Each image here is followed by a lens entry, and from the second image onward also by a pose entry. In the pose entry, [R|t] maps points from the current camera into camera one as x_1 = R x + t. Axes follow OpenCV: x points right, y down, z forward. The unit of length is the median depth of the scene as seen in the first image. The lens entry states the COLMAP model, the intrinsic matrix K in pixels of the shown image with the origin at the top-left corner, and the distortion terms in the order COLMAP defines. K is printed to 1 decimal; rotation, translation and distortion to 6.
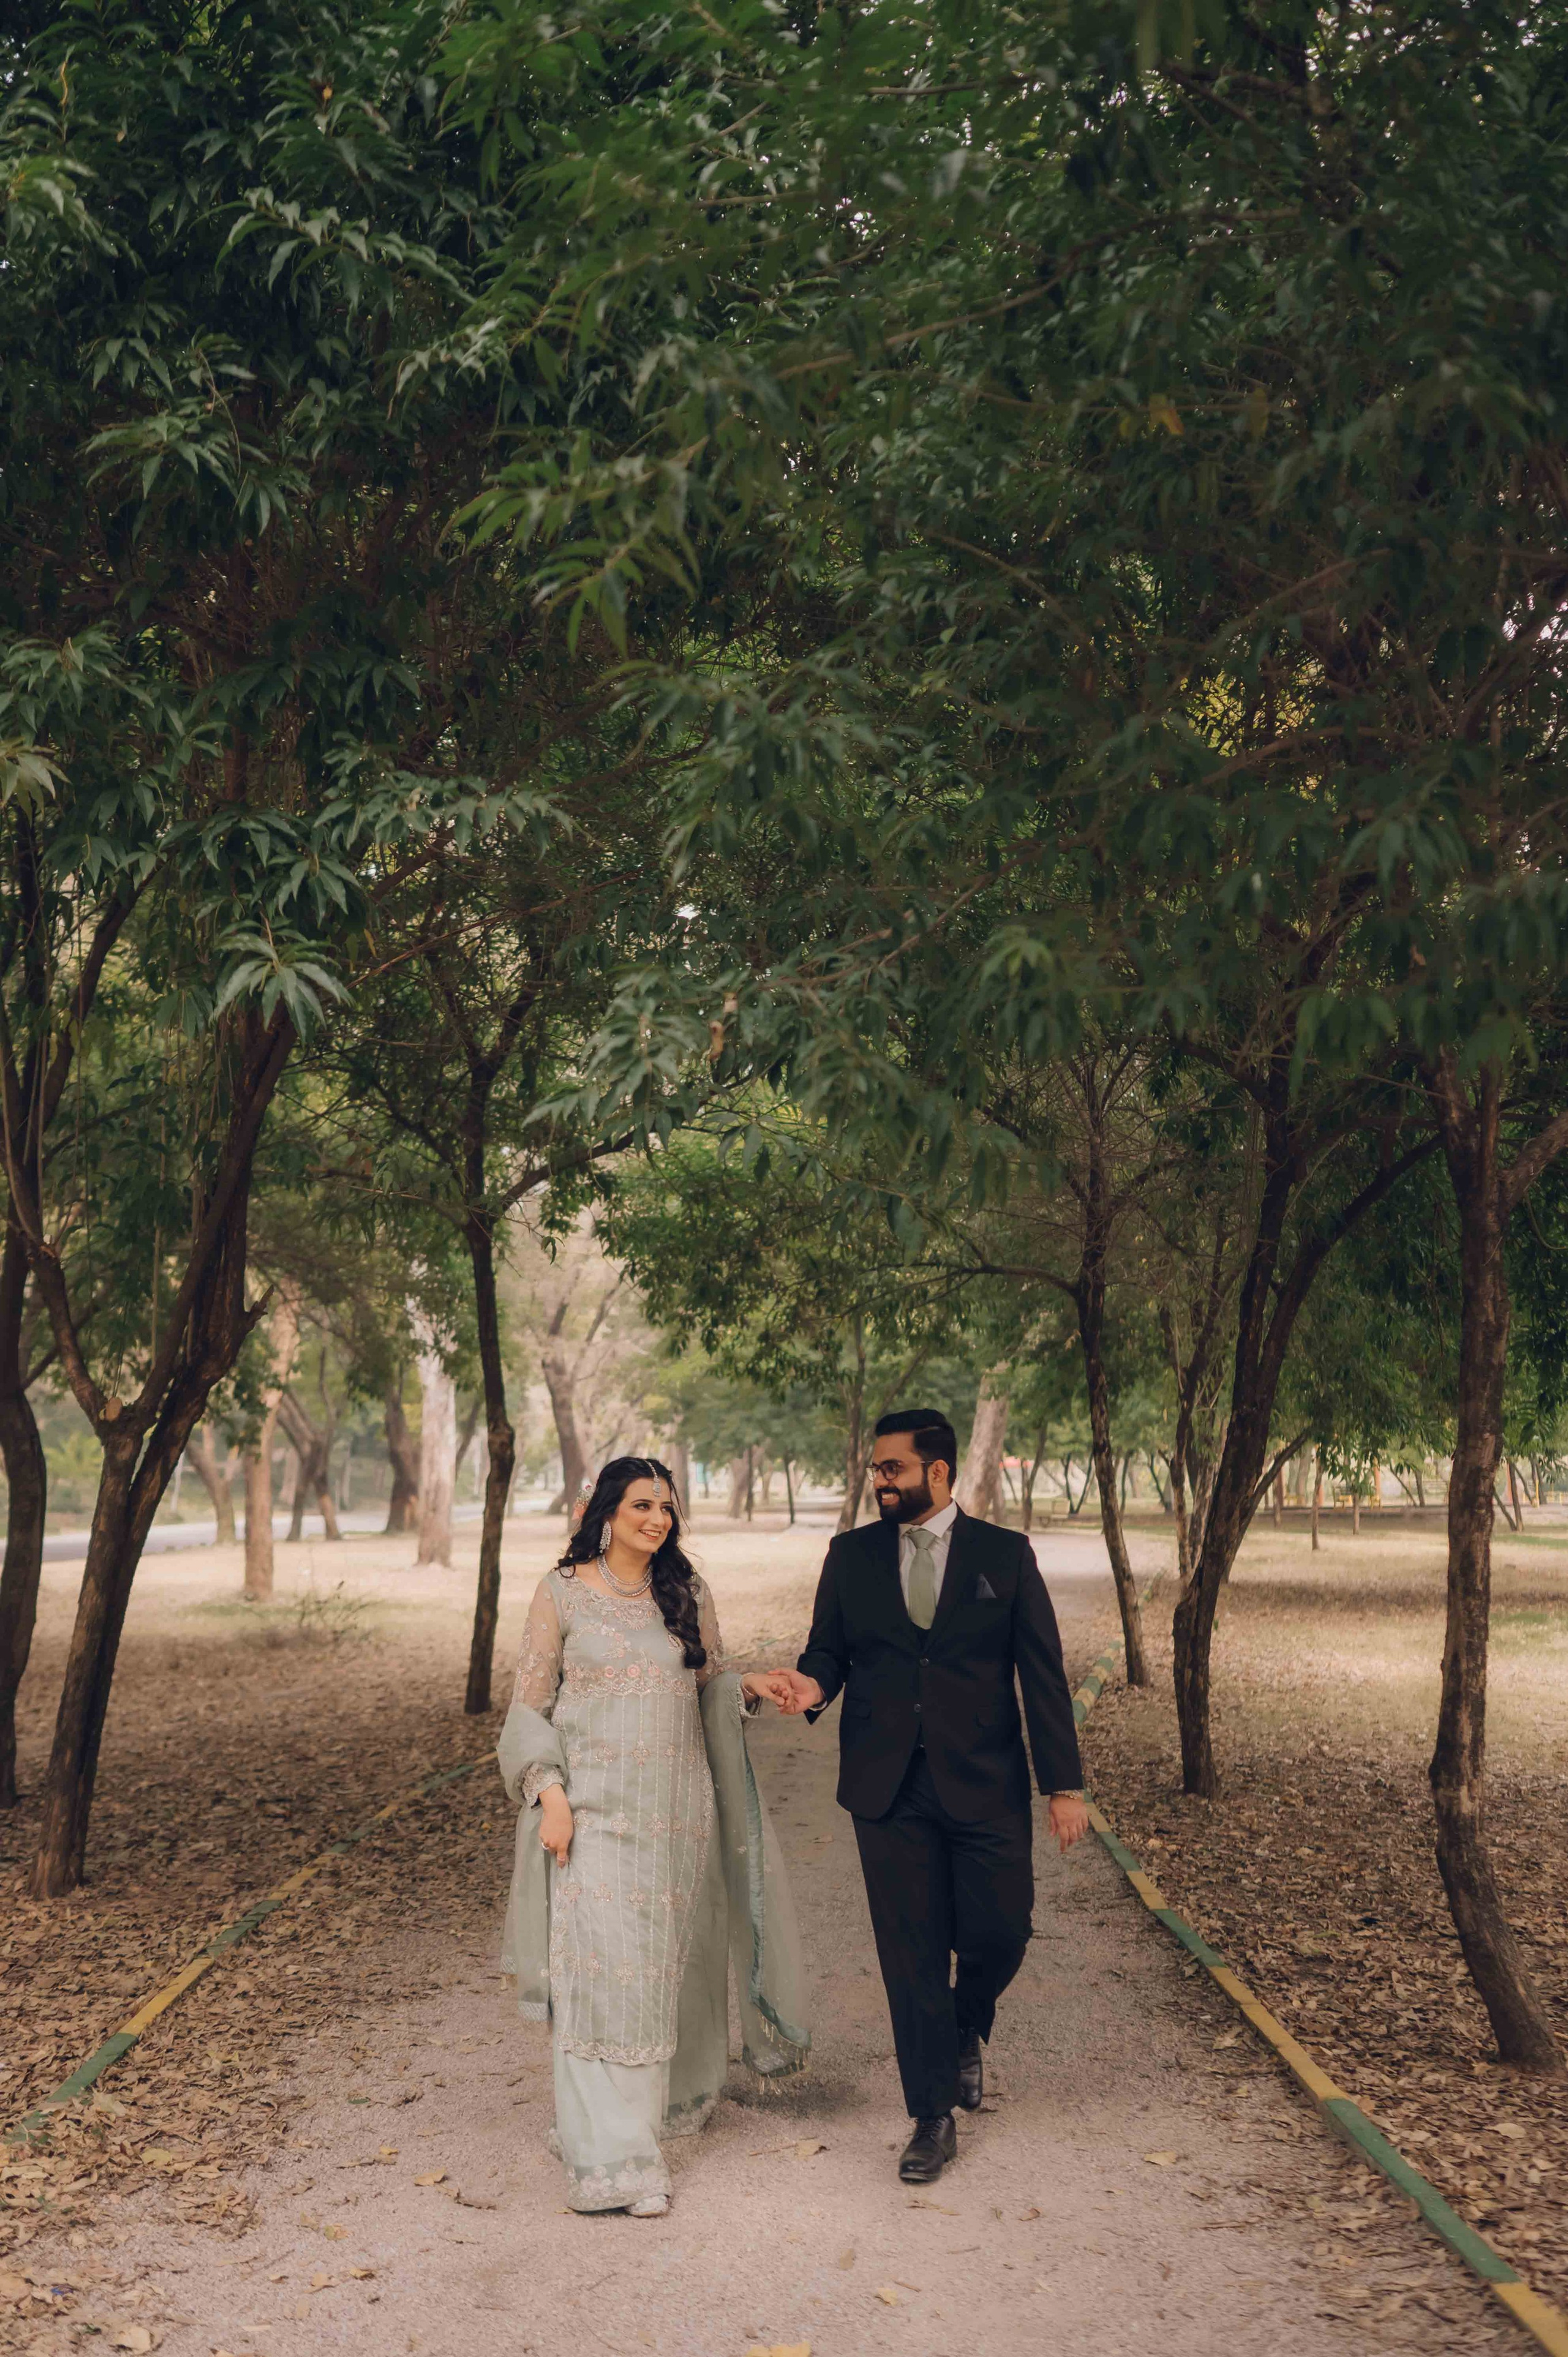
lens RADIAL K [[2240.8, 0, 784.0], [0, 2240.8, 1178.5], [0, 0, 1]] dist [-0.007578, 0.005680]
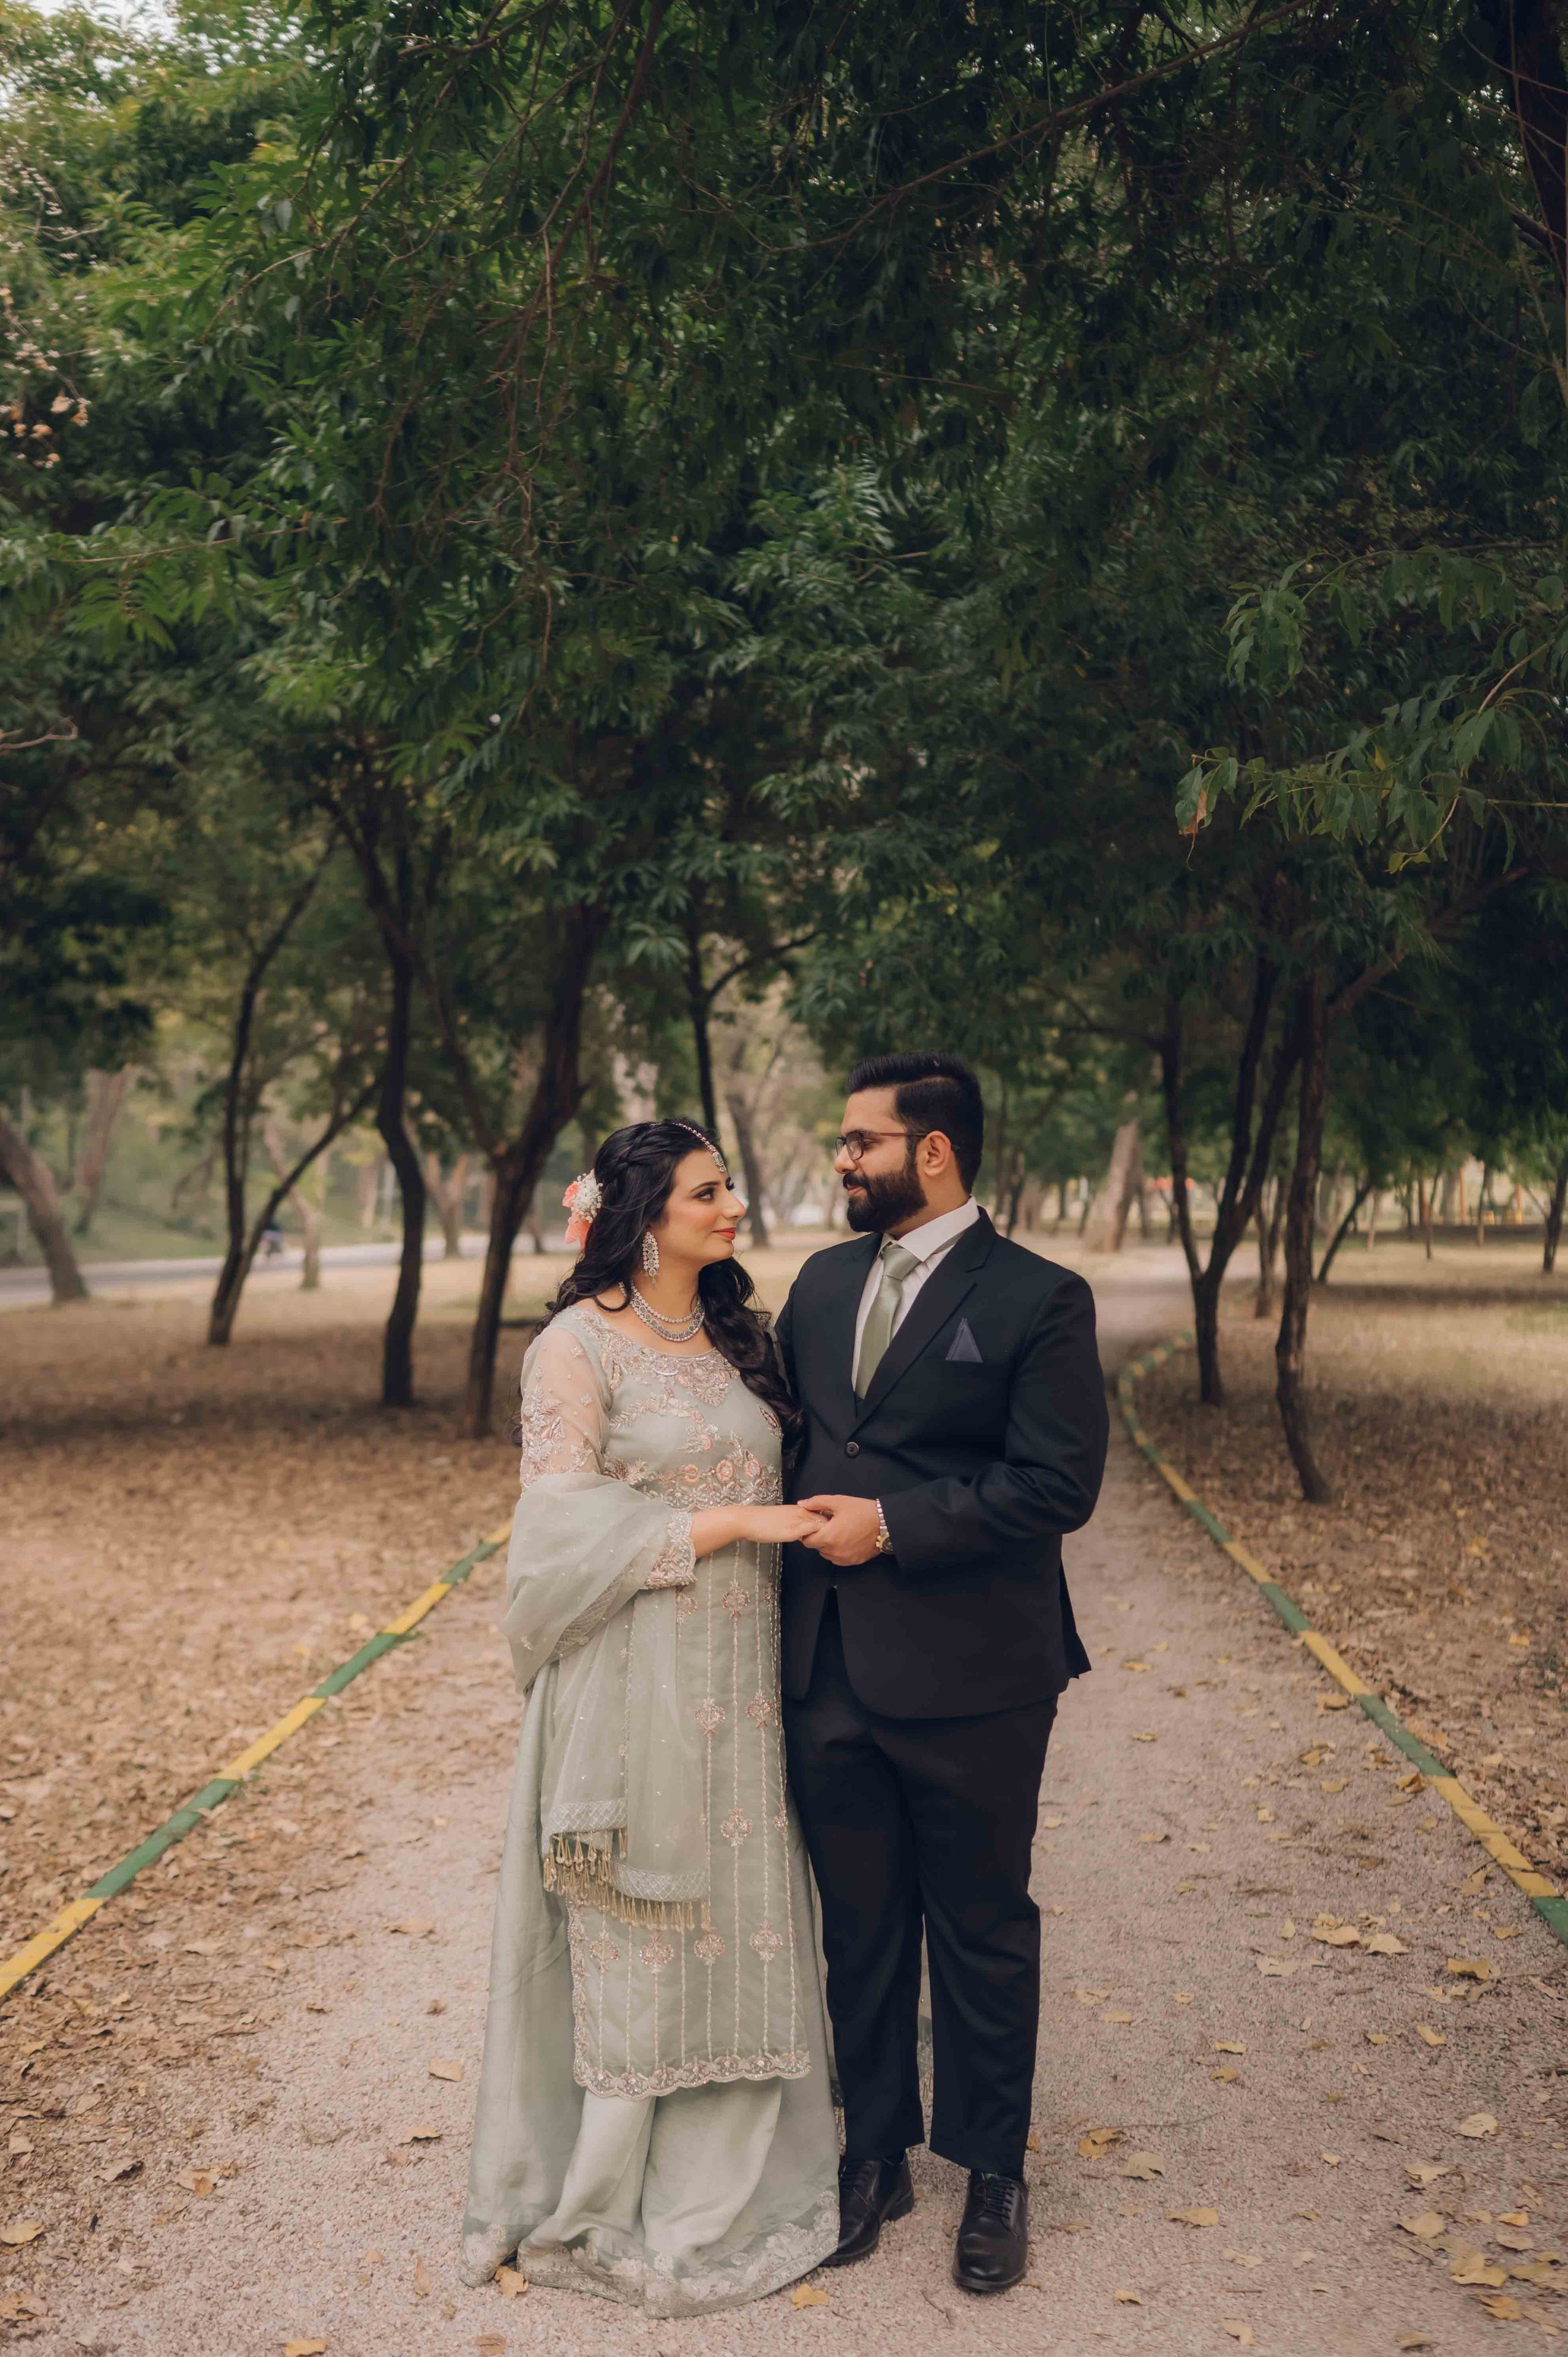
lens RADIAL K [[2240.8, 0, 784.0], [0, 2240.8, 1178.5], [0, 0, 1]] dist [-0.007578, 0.005680]
pose [[0.997160, -0.004052, -0.075202, 0.007401], [0.013257, 0.992403, 0.122310, -0.018182], [0.074135, -0.122960, 0.989639, -0.156067]]
